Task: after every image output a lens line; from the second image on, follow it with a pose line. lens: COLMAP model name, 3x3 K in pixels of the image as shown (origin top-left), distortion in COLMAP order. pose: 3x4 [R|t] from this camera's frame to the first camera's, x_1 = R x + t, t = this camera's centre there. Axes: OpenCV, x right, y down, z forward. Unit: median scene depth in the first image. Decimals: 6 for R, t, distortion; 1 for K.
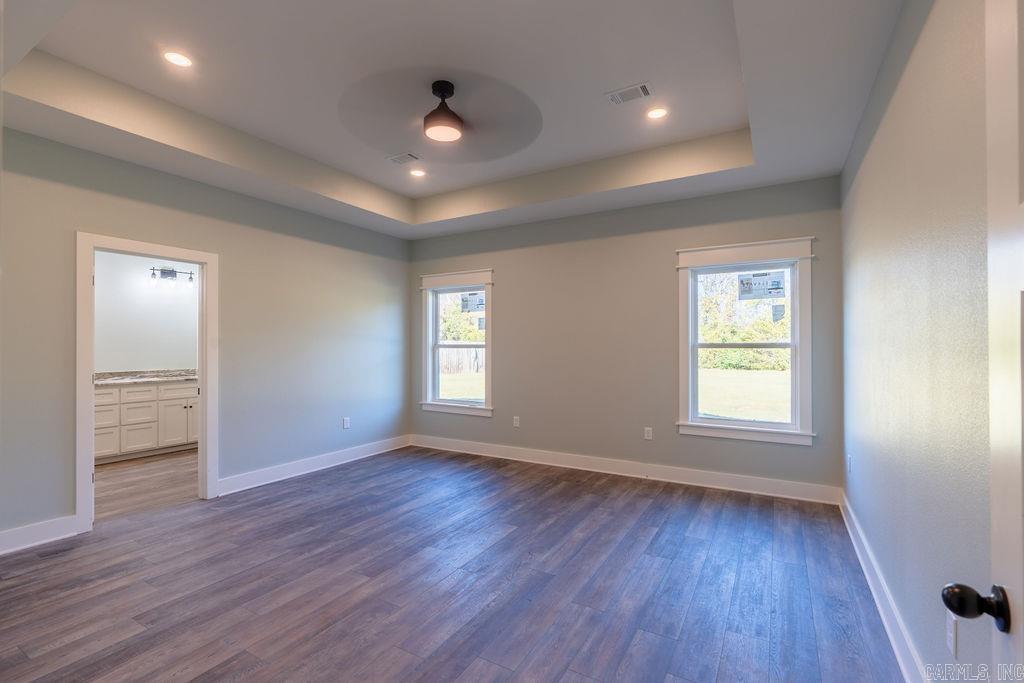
lens RADIAL K [[457.9, 0, 508.9], [0, 457.9, 341.1], [0, 0, 1]] dist [-0.006985, 0.002470]
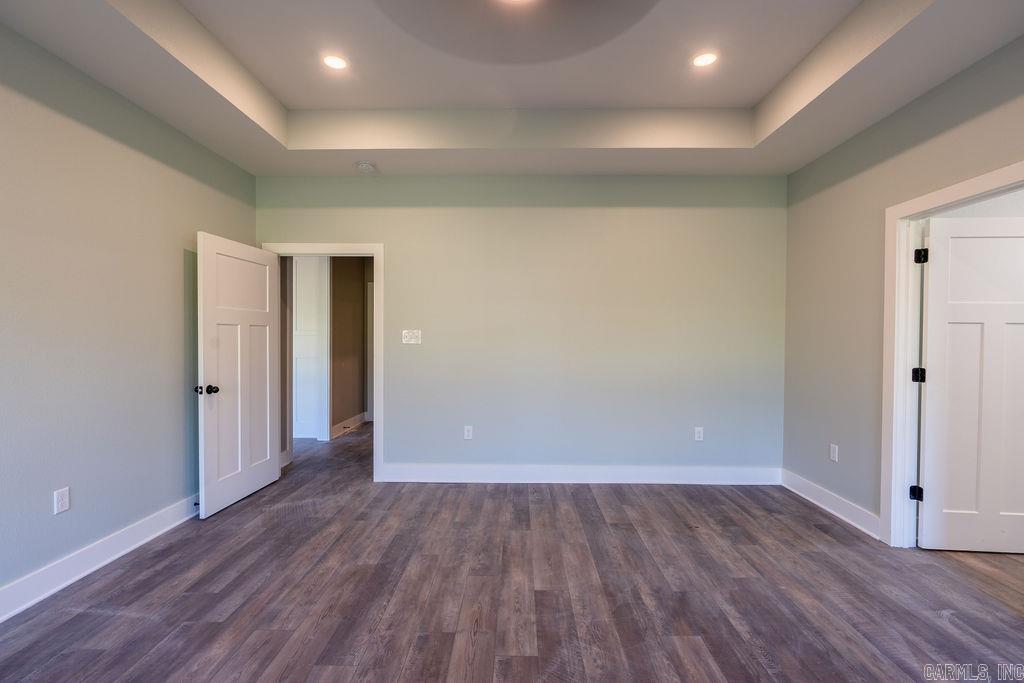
lens RADIAL K [[457.9, 0, 512.5], [0, 457.9, 344.7], [0, 0, 1]] dist [-0.006985, 0.002470]
pose [[-0.869751, 0.006720, -0.493445, 0.180484], [0.004254, 0.999972, 0.006120, 0.025619], [0.493472, 0.003224, -0.869755, 1.756646]]
